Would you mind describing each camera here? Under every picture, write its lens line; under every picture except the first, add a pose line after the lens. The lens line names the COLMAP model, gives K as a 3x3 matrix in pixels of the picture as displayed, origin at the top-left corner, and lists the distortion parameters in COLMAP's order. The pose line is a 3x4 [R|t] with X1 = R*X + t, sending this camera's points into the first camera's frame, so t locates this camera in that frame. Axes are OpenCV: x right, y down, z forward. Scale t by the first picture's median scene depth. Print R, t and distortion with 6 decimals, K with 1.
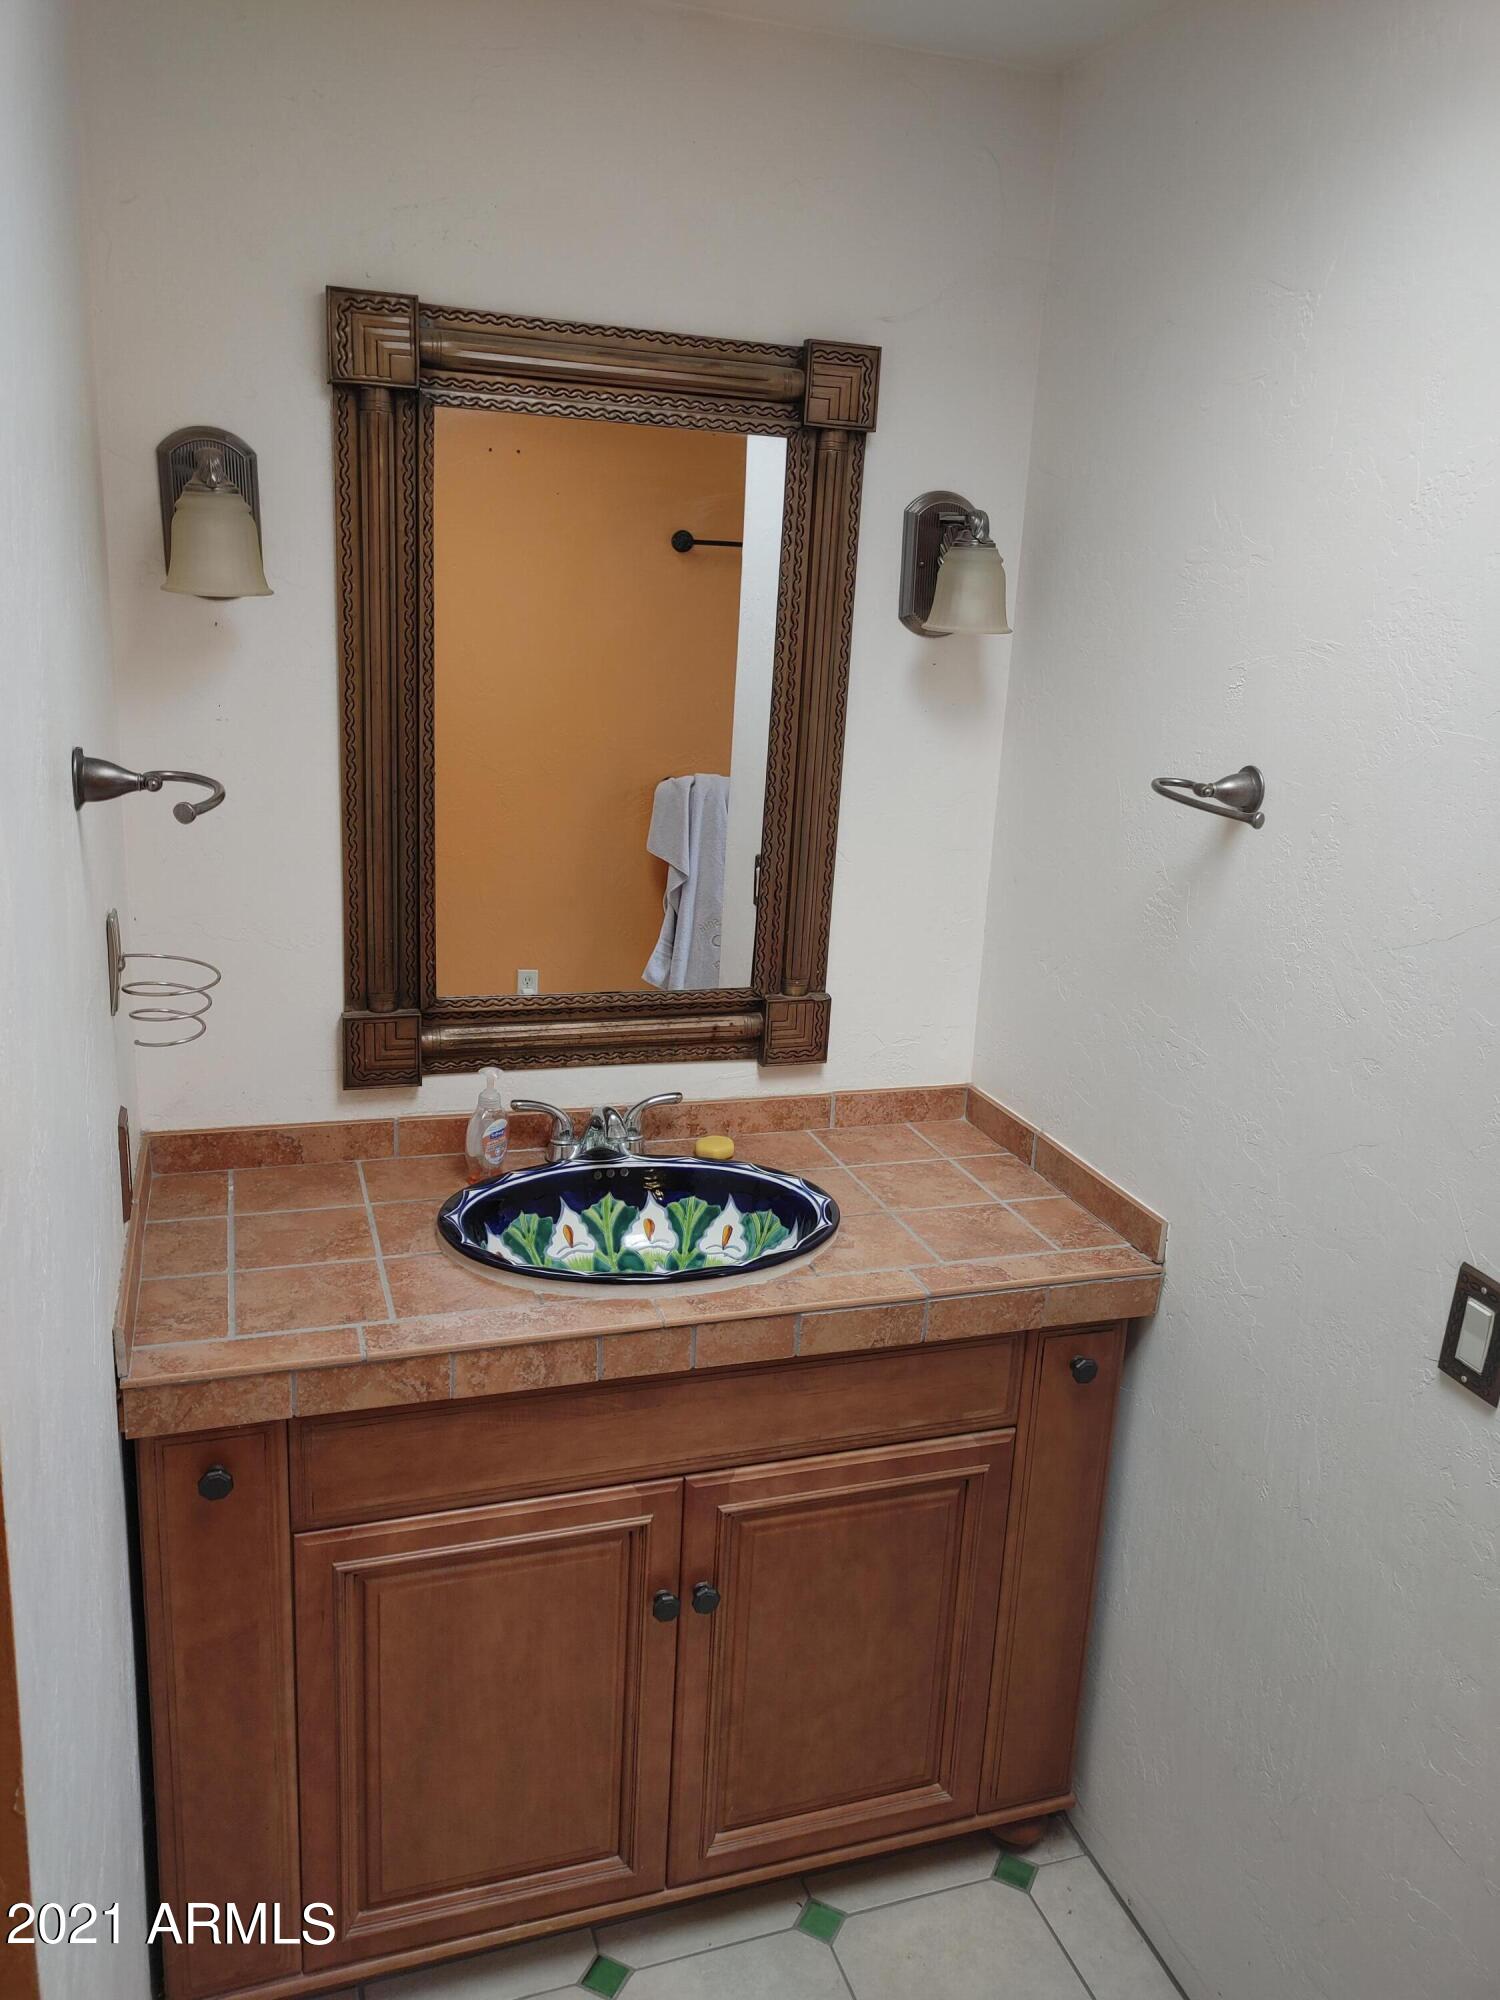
lens RADIAL K [[1532.2, 0, 762.9], [0, 1532.2, 1003.9], [0, 0, 1]] dist [0.043604, -0.028276]
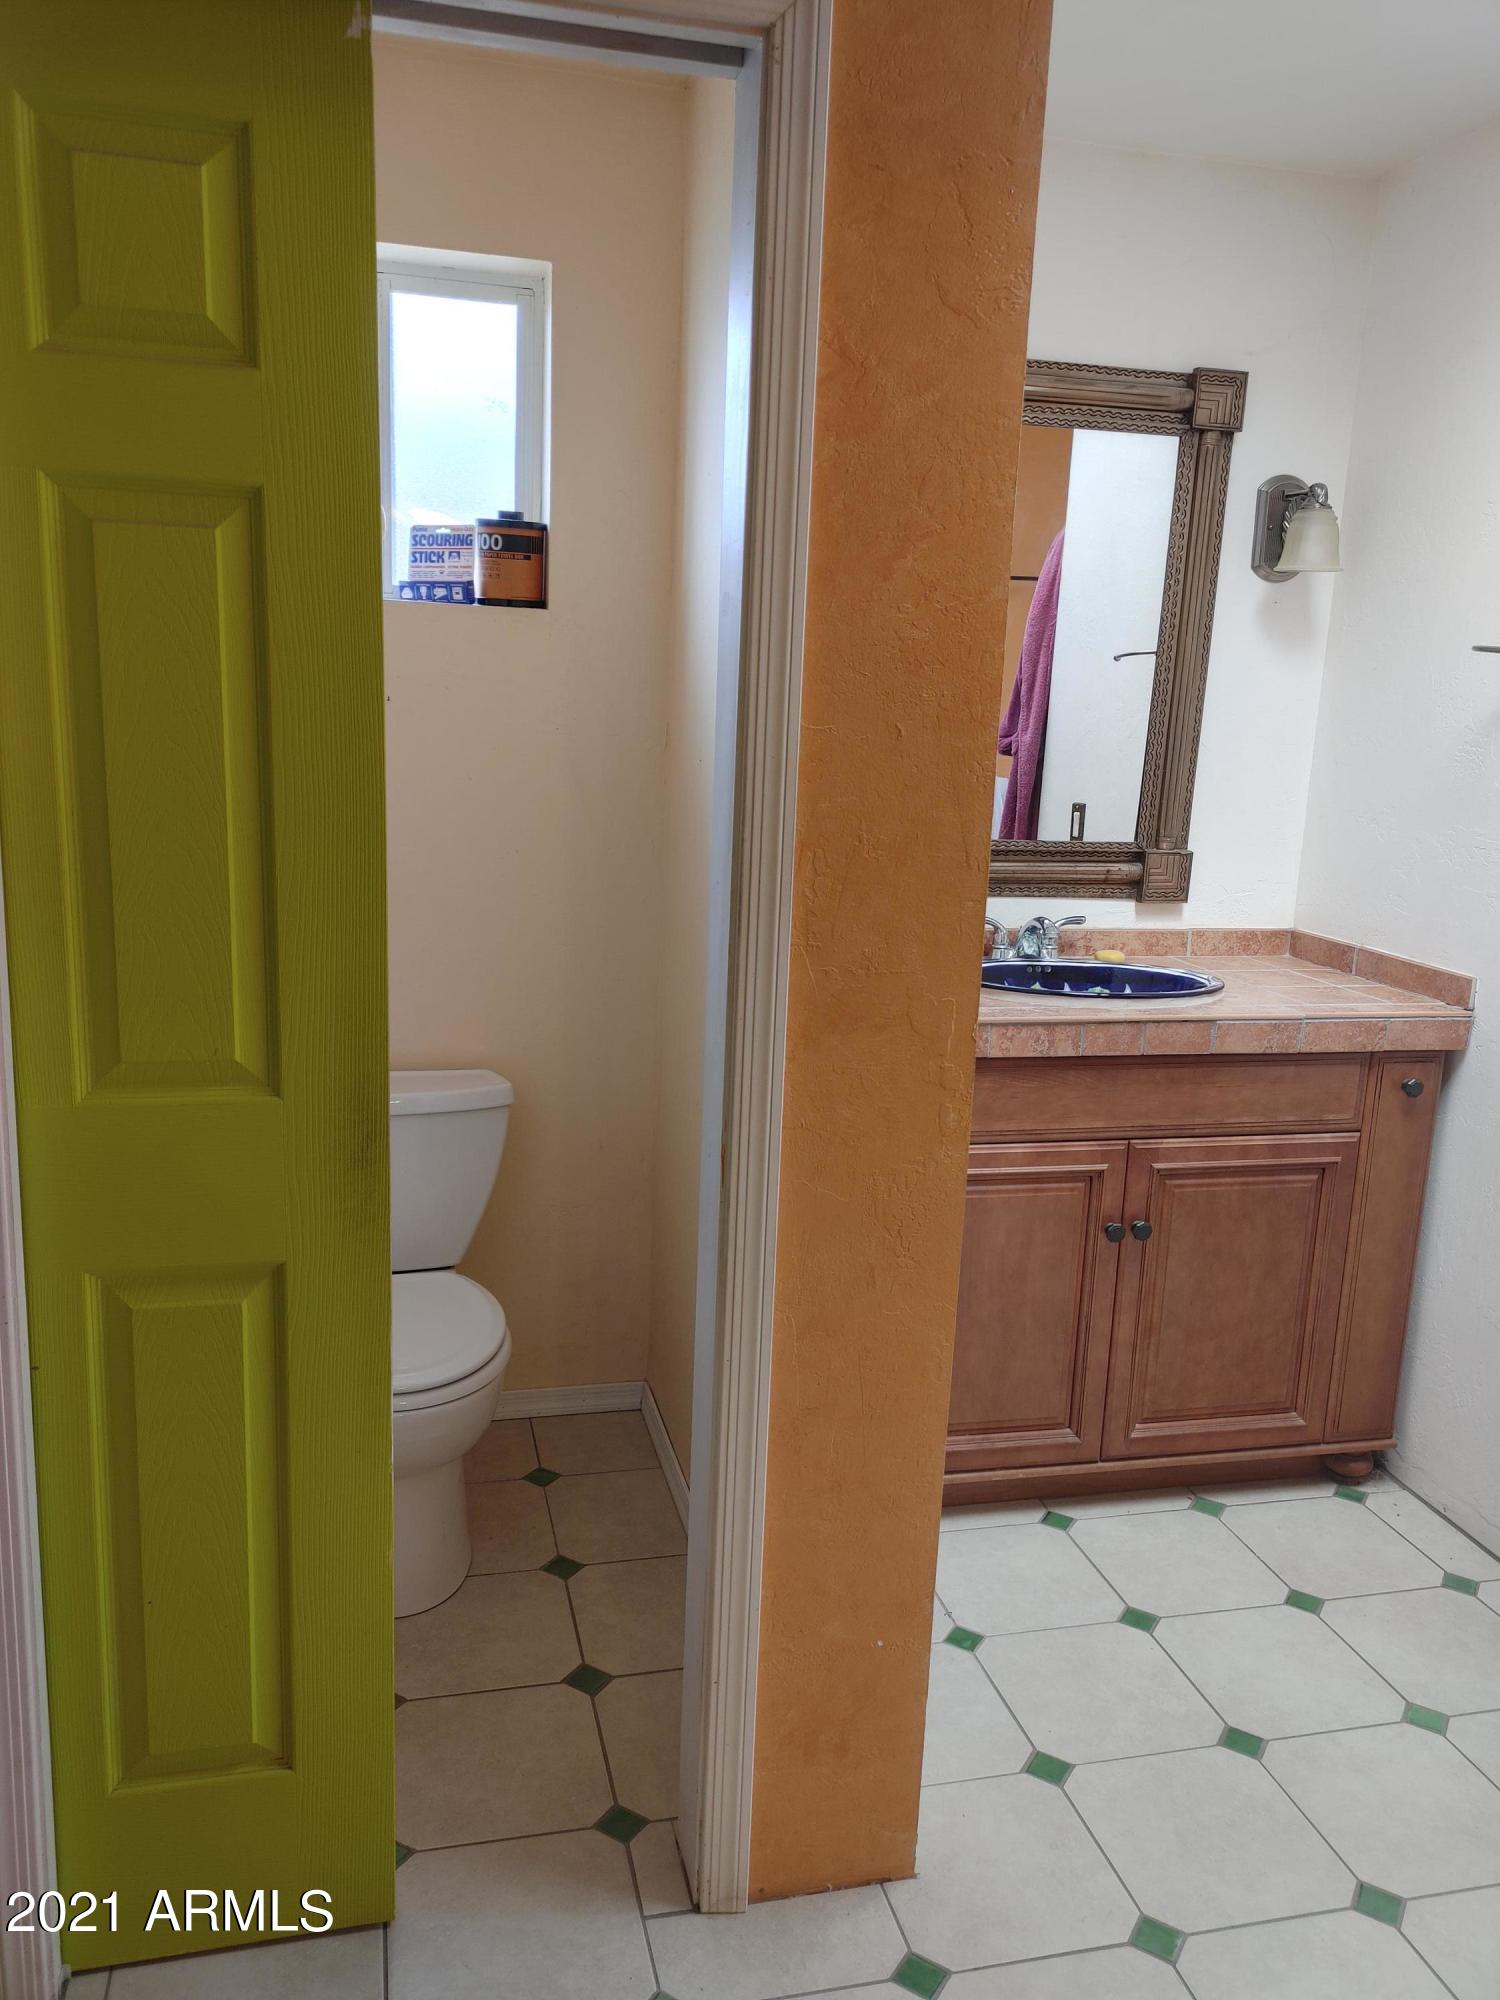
lens RADIAL K [[1532.2, 0, 736.1], [0, 1532.2, 1017.4], [0, 0, 1]] dist [0.043604, -0.028276]
pose [[0.994755, 0.006362, -0.102089, -0.250621], [-0.012659, 0.998048, -0.061153, 0.265723], [0.101501, 0.062125, 0.992894, -0.430691]]
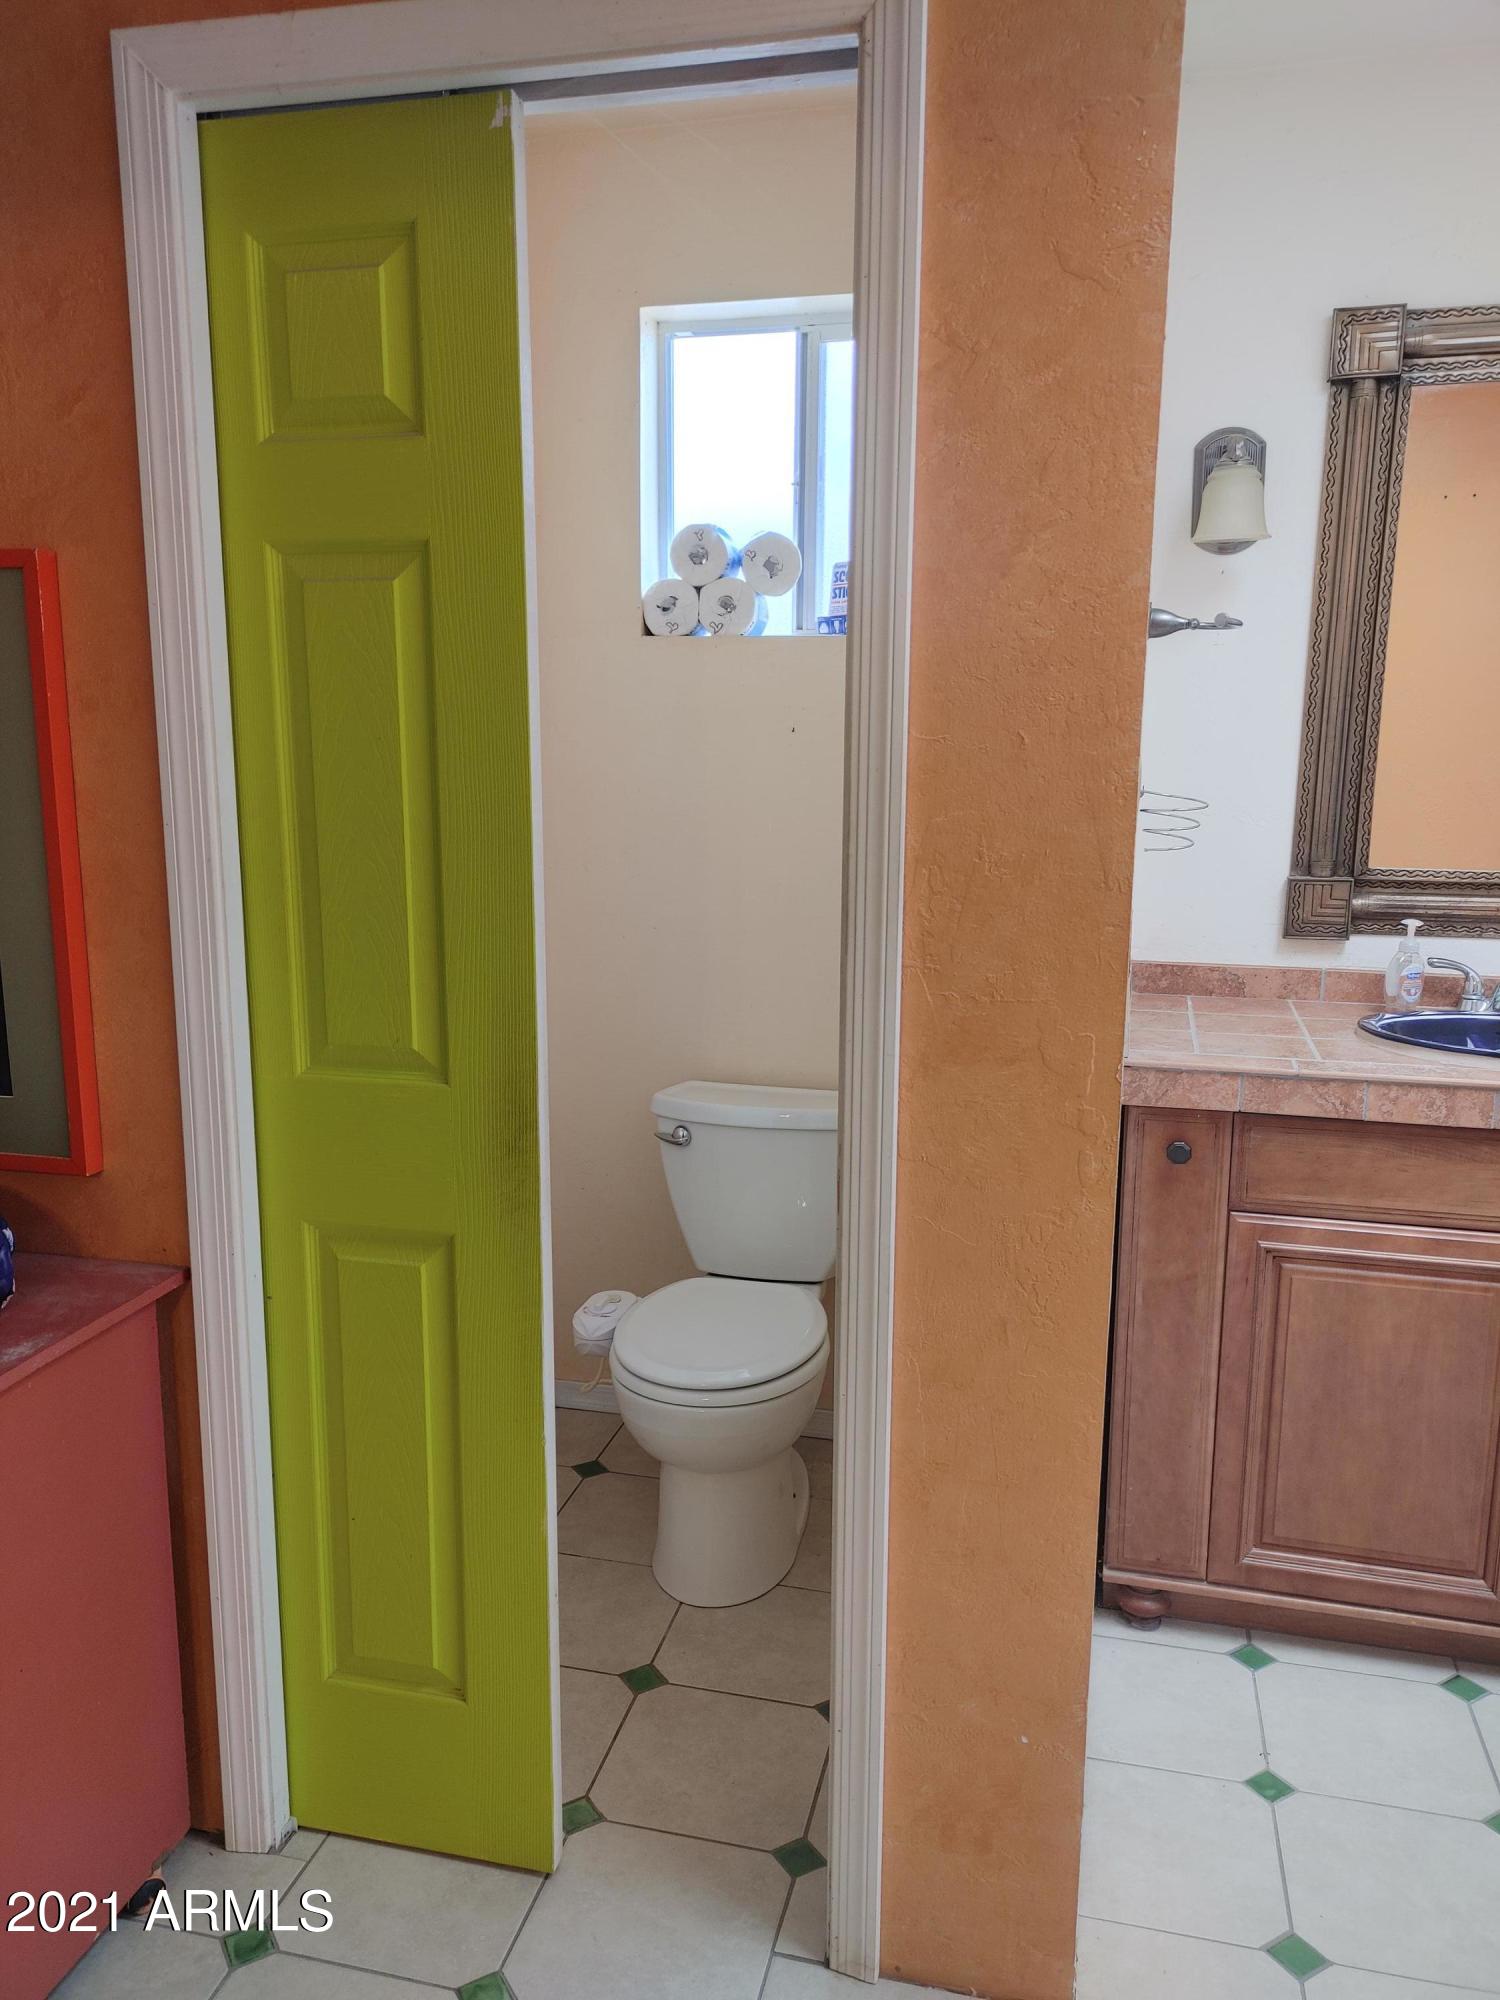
lens RADIAL K [[1532.2, 0, 723.2], [0, 1532.2, 1021.1], [0, 0, 1]] dist [0.043604, -0.028276]
pose [[0.831366, 0.056767, -0.552819, 0.050614], [-0.104926, 0.992911, -0.055835, 0.257534], [0.545731, 0.104425, 0.831429, -0.313223]]
